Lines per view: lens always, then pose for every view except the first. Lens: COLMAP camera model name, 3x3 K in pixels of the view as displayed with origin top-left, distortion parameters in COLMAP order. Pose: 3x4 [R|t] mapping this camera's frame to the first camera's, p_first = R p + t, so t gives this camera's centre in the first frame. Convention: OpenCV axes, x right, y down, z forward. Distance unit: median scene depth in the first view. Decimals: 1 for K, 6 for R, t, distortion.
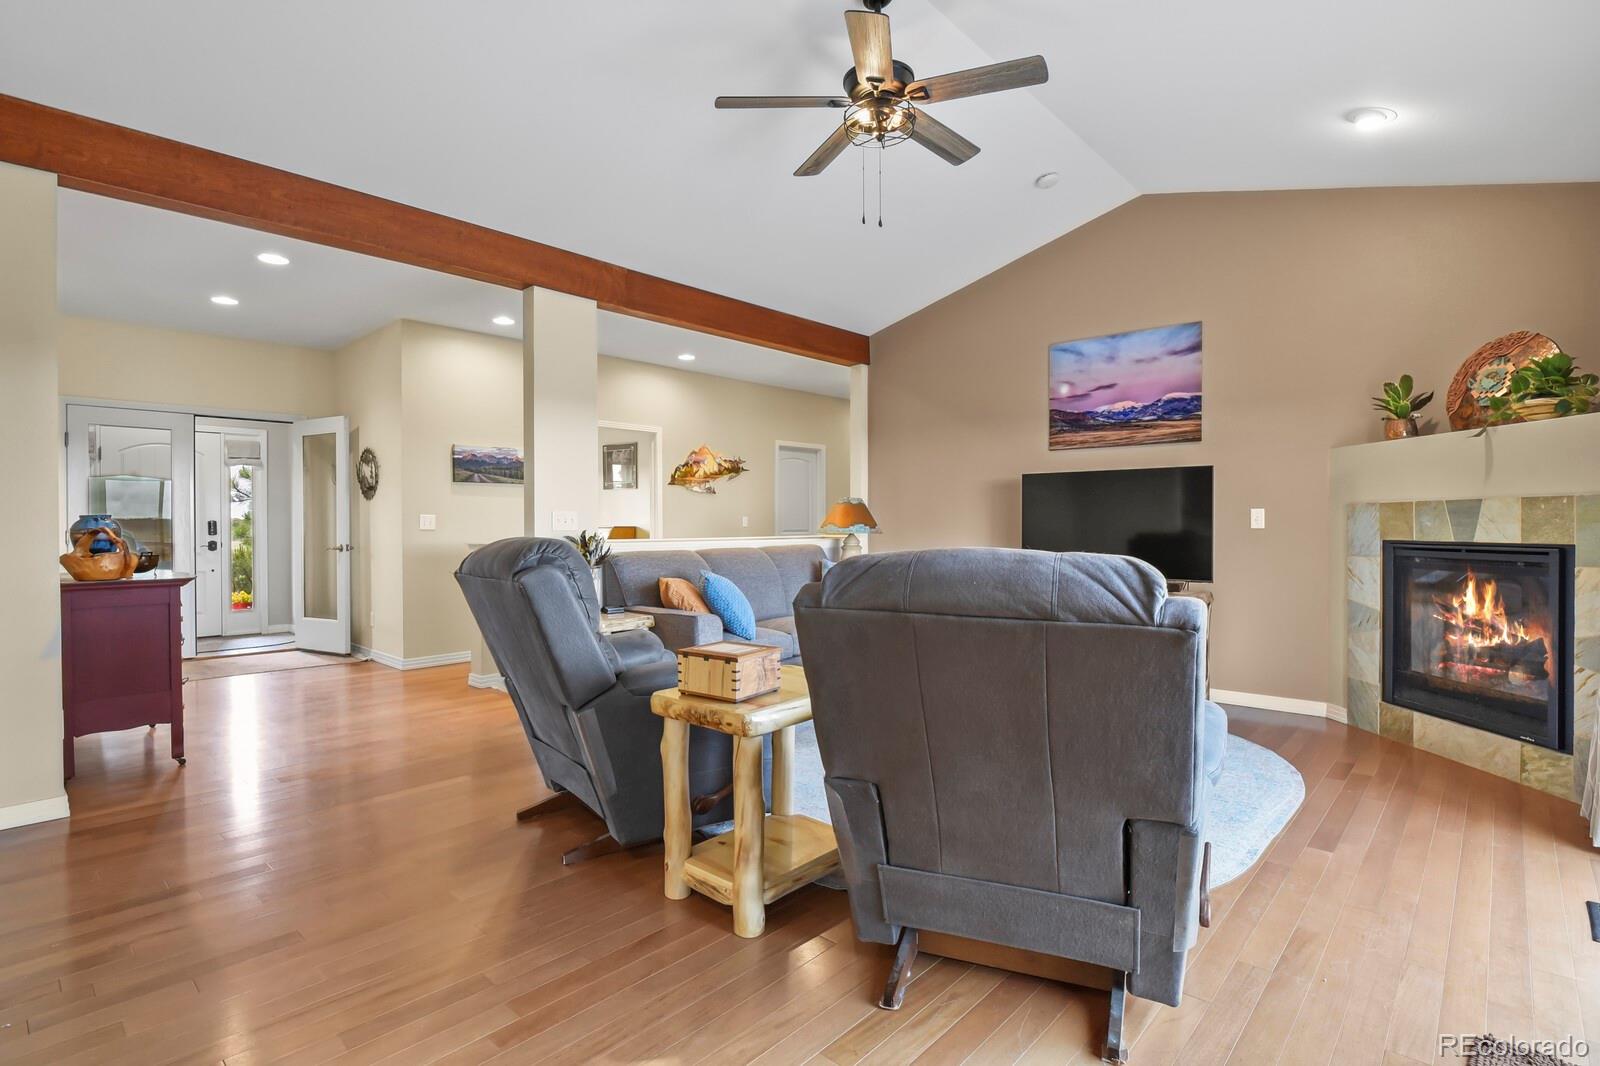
lens RADIAL K [[784.4, 0, 807.2], [0, 784.4, 528.3], [0, 0, 1]] dist [-0.010591, -0.004262]
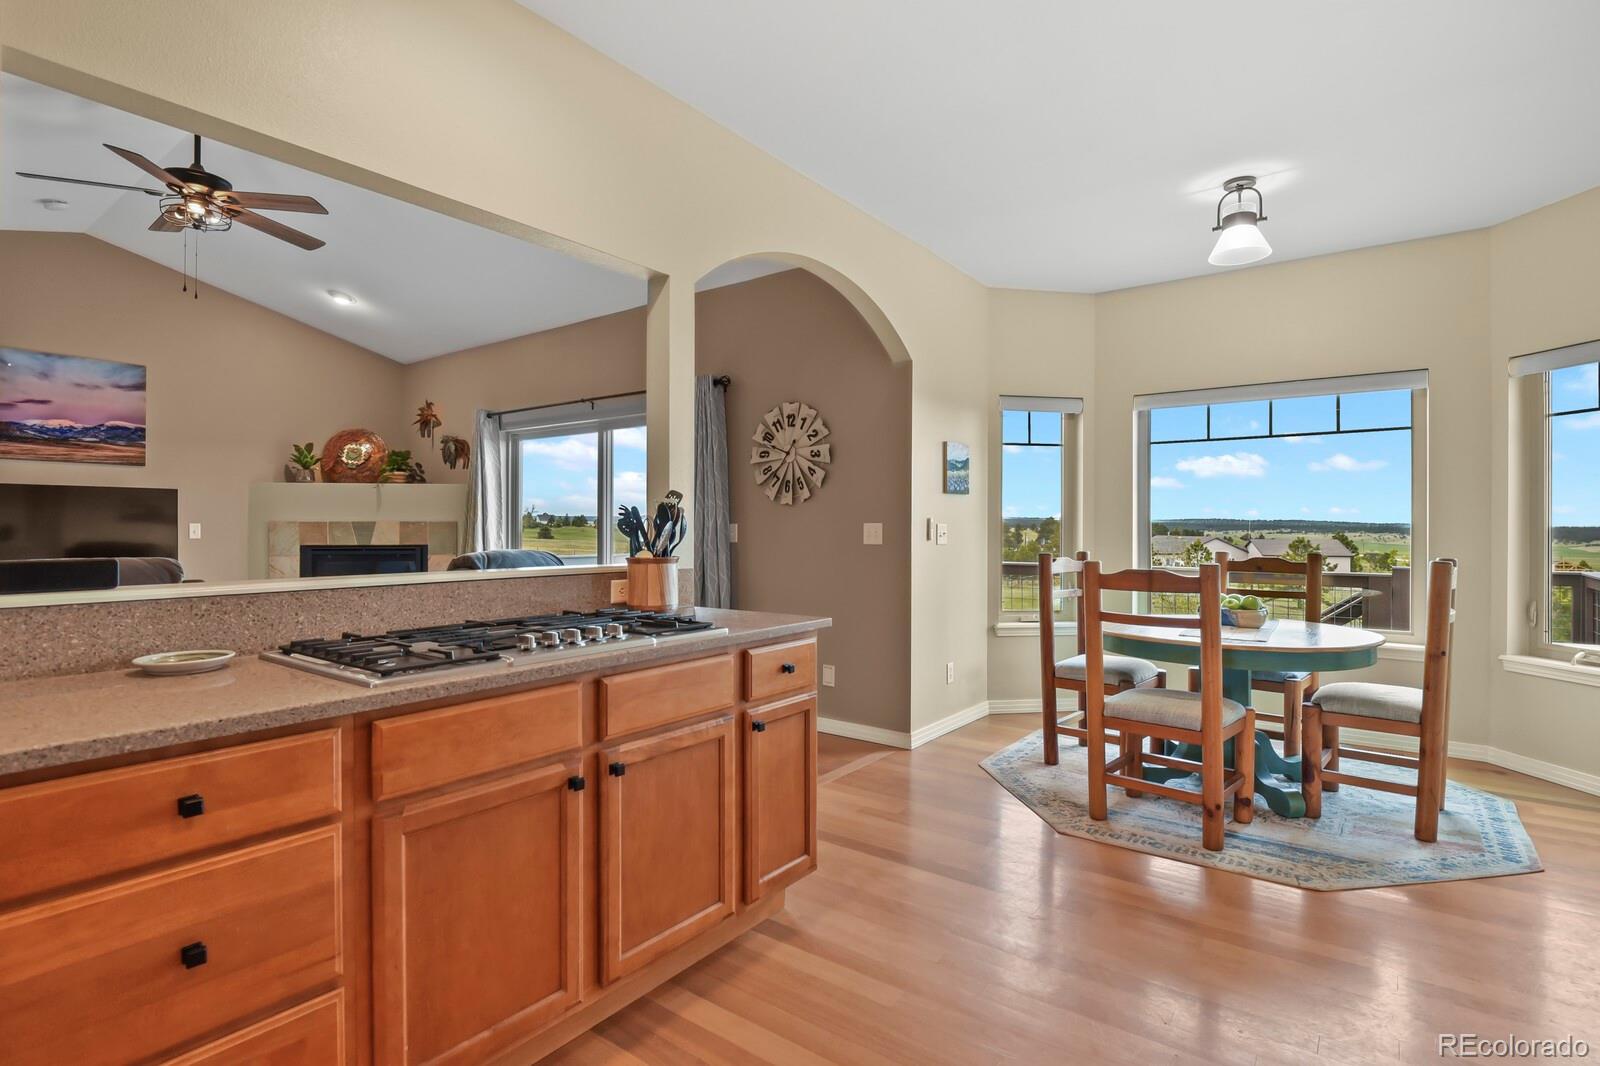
lens RADIAL K [[784.4, 0, 804.6], [0, 784.4, 526.3], [0, 0, 1]] dist [-0.010591, -0.004262]
pose [[-0.096156, 0.002560, 0.995363, -0.937745], [0.002890, 0.999993, -0.002292, -0.016411], [-0.995362, 0.002656, -0.096163, 0.130422]]
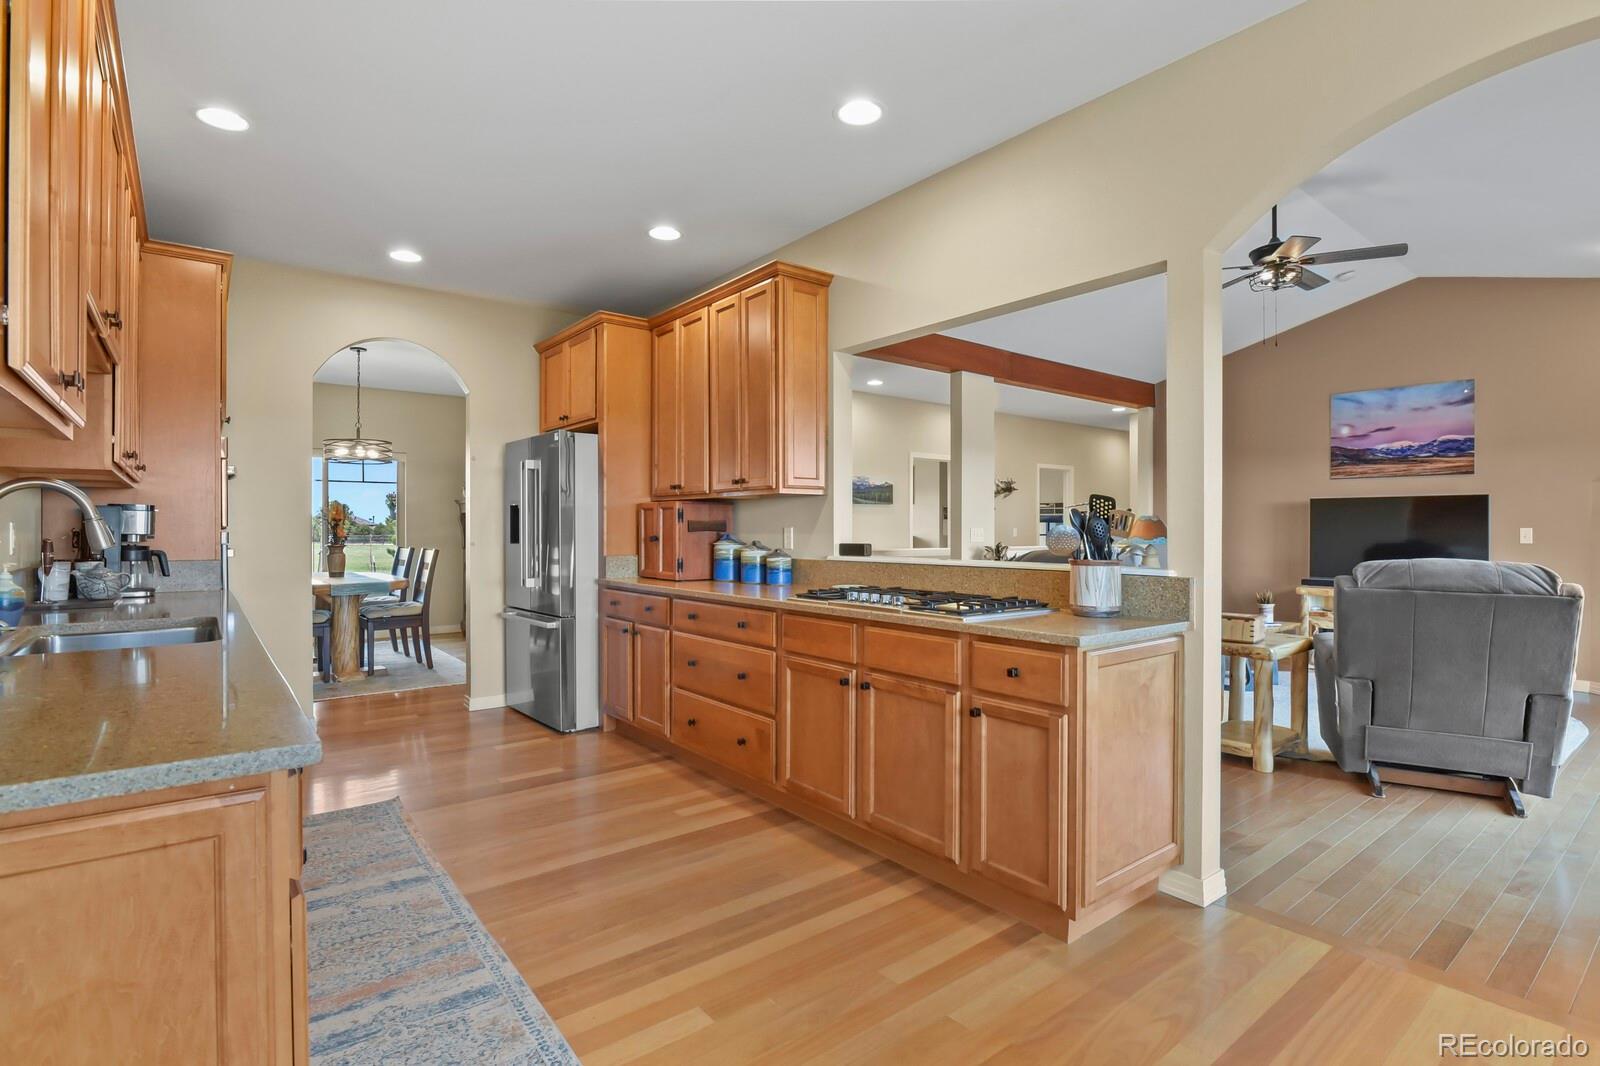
lens RADIAL K [[784.4, 0, 811.7], [0, 784.4, 529.7], [0, 0, 1]] dist [-0.010591, -0.004262]
pose [[0.987639, 0.003431, -0.156707, -0.428864], [-0.004163, 0.999982, -0.004343, -0.013729], [0.156689, 0.004942, 0.987636, -0.488870]]
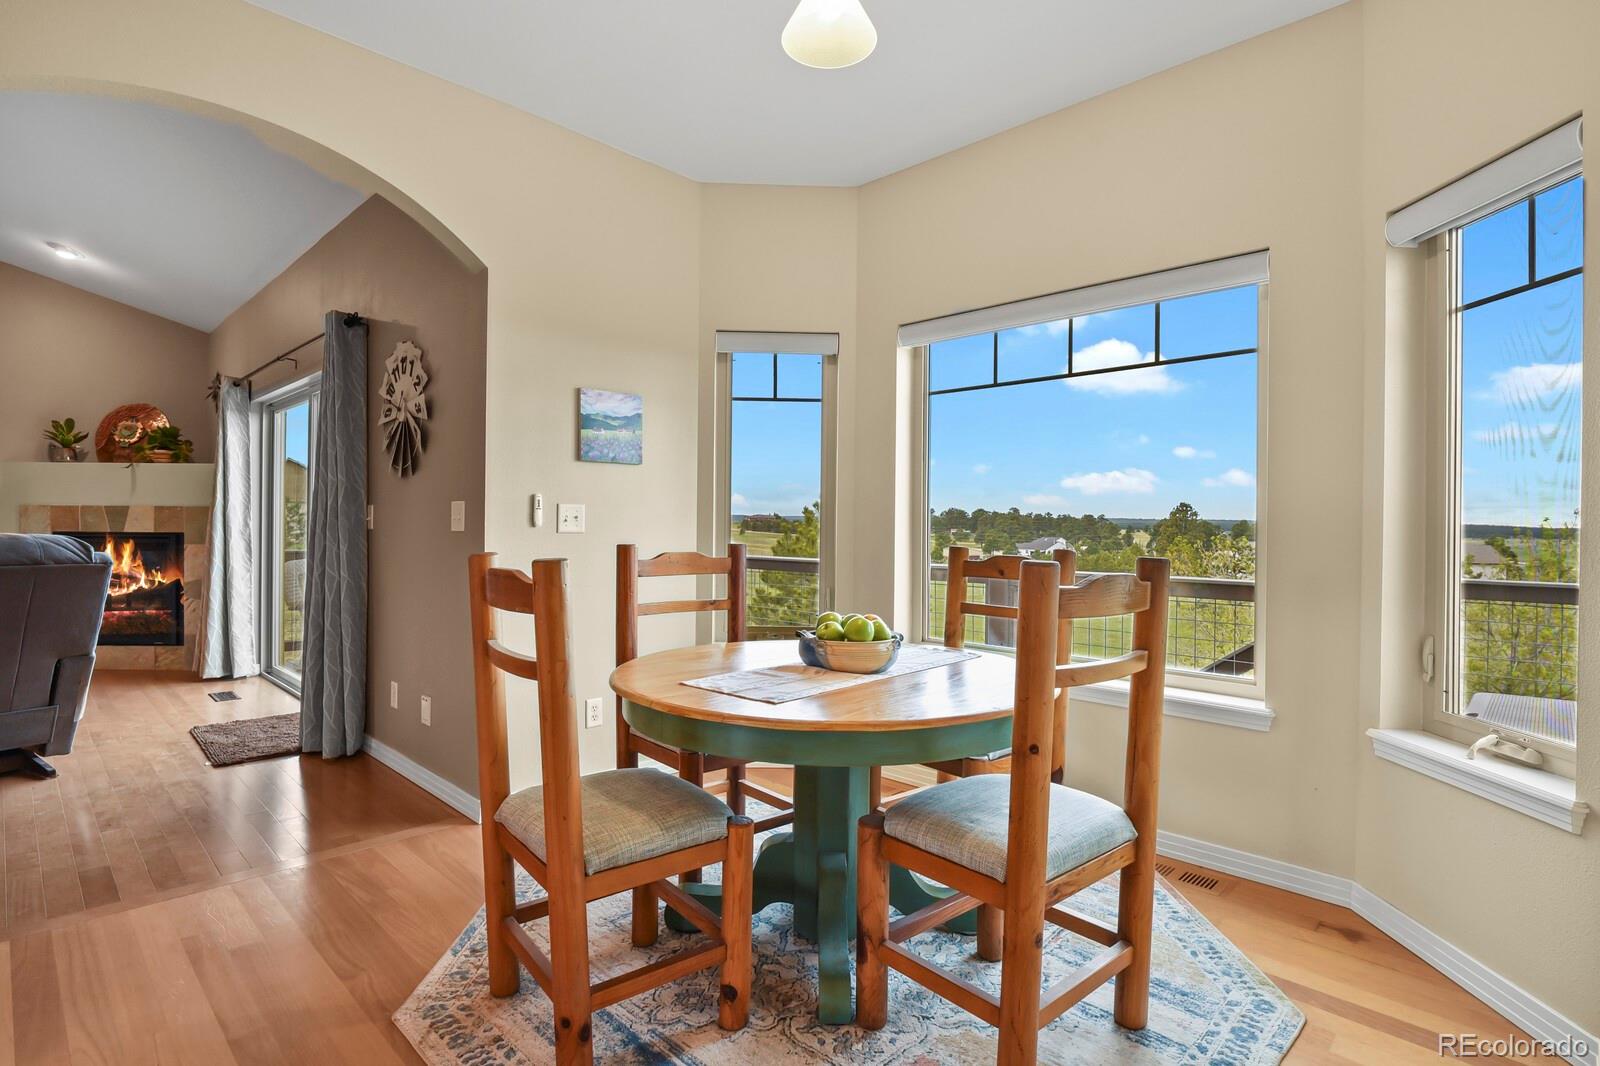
lens RADIAL K [[784.4, 0, 812.2], [0, 784.4, 531.7], [0, 0, 1]] dist [-0.010591, -0.004262]
pose [[0.028800, -0.004786, 0.999574, -0.635917], [-0.005164, 0.999974, 0.004937, 0.001405], [-0.999572, -0.005304, 0.028775, -0.431911]]
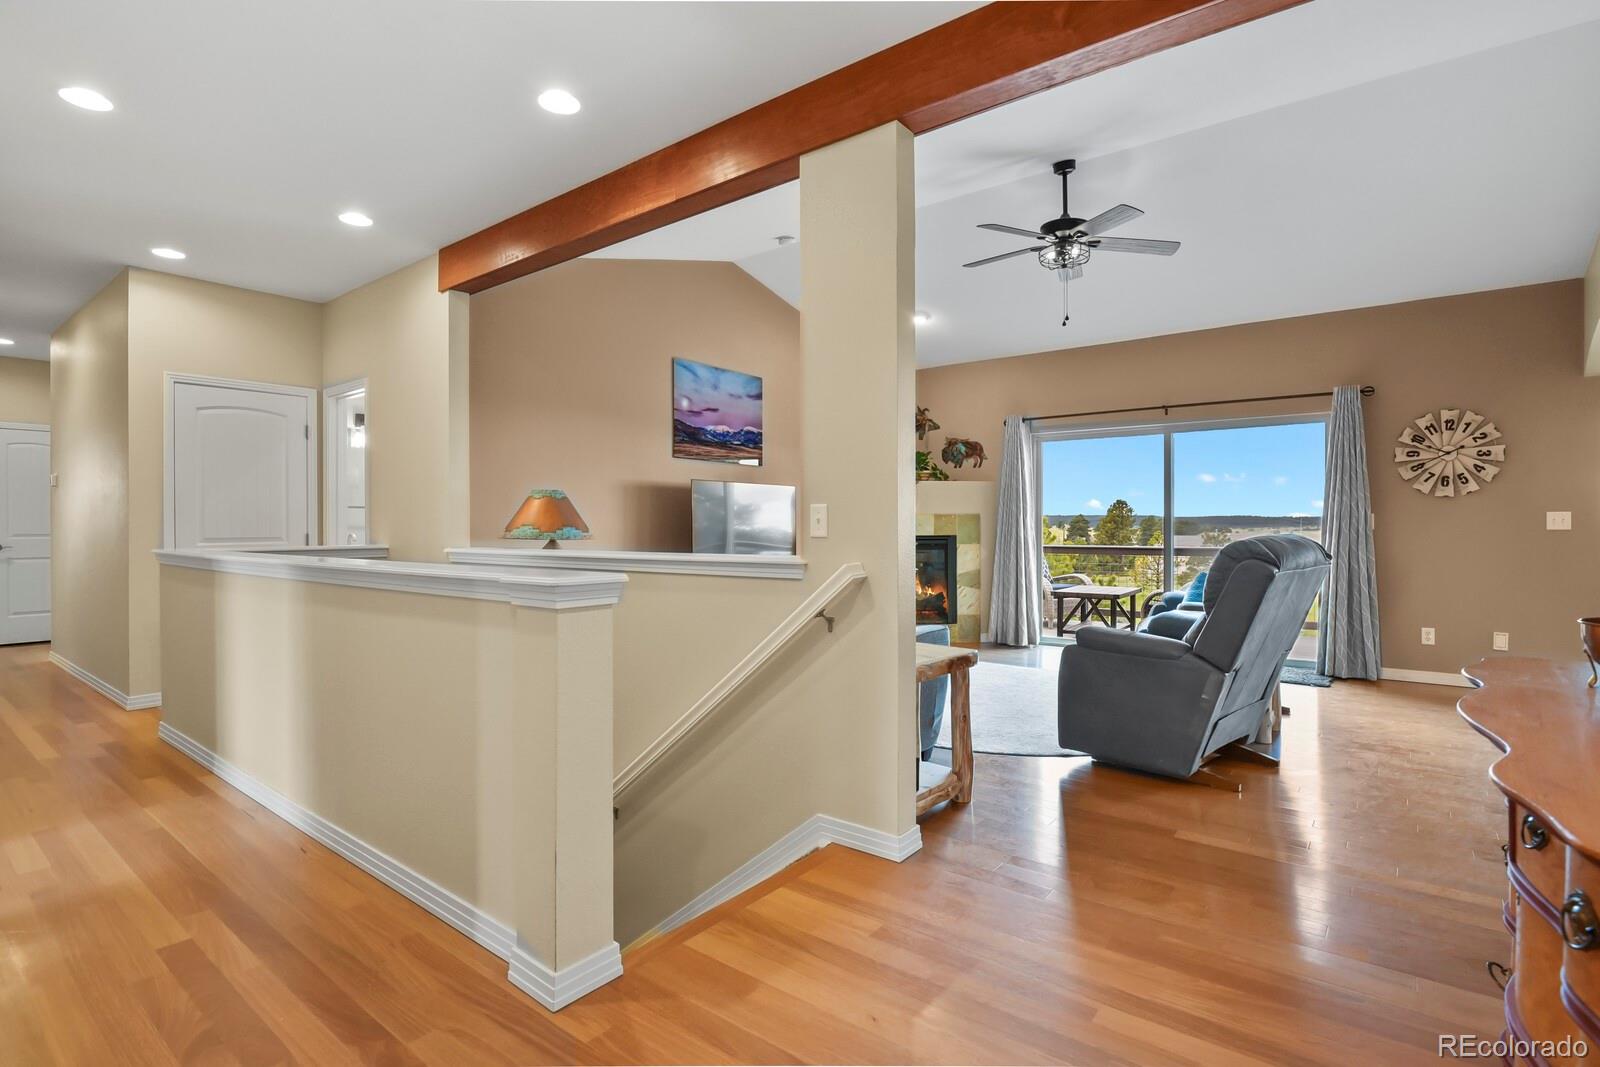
lens RADIAL K [[784.4, 0, 793.0], [0, 784.4, 525.8], [0, 0, 1]] dist [-0.010591, -0.004262]
pose [[-0.072558, 0.002008, 0.997362, -1.038712], [0.006216, 0.999979, -0.001561, -0.005995], [-0.997345, 0.006087, -0.072569, 1.259990]]
